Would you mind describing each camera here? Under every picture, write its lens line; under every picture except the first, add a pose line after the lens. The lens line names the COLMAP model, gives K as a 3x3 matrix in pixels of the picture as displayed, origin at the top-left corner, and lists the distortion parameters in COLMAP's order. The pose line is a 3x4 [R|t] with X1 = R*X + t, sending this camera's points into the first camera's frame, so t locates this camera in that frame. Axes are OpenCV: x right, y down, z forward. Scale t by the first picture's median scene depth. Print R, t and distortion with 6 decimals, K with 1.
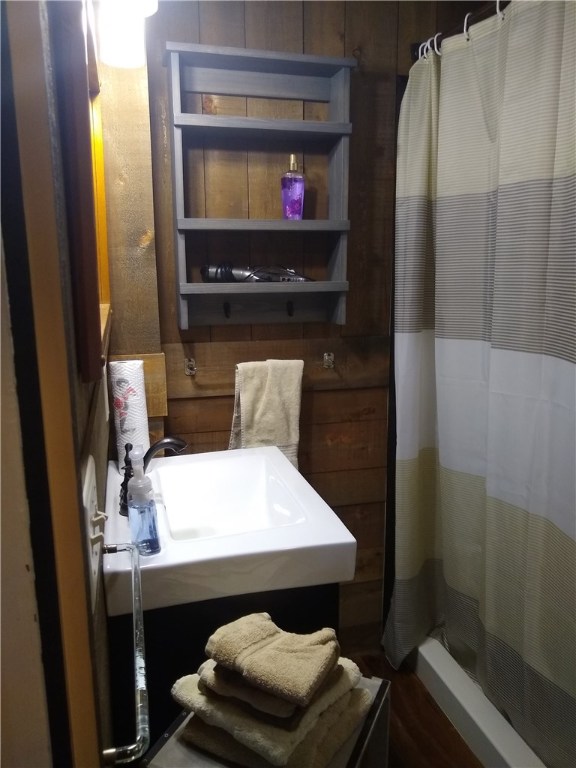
lens RADIAL K [[606.2, 0, 289.9], [0, 606.2, 386.8], [0, 0, 1]] dist [-0.014424, 0.005774]
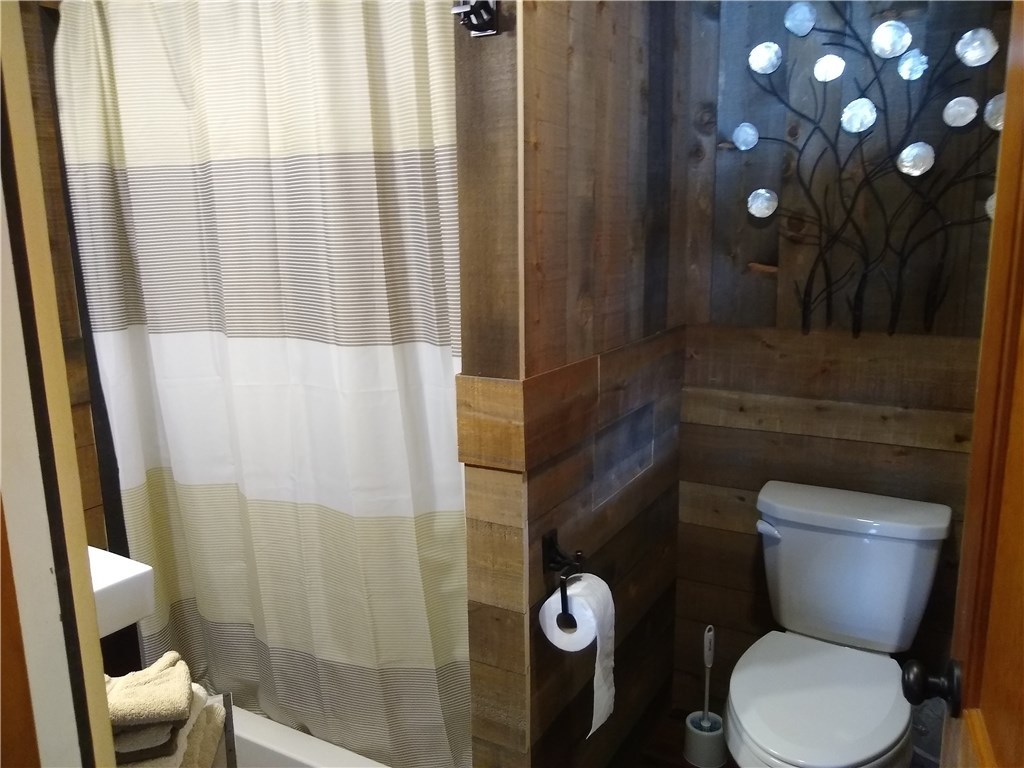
lens RADIAL K [[808.3, 0, 511.8], [0, 808.3, 384.6], [0, 0, 1]] dist [-0.014424, 0.005774]
pose [[0.709973, -0.144980, 0.689143, -0.217699], [0.150689, 0.987189, 0.052439, 0.005966], [-0.687918, 0.066616, 0.722725, -0.169927]]
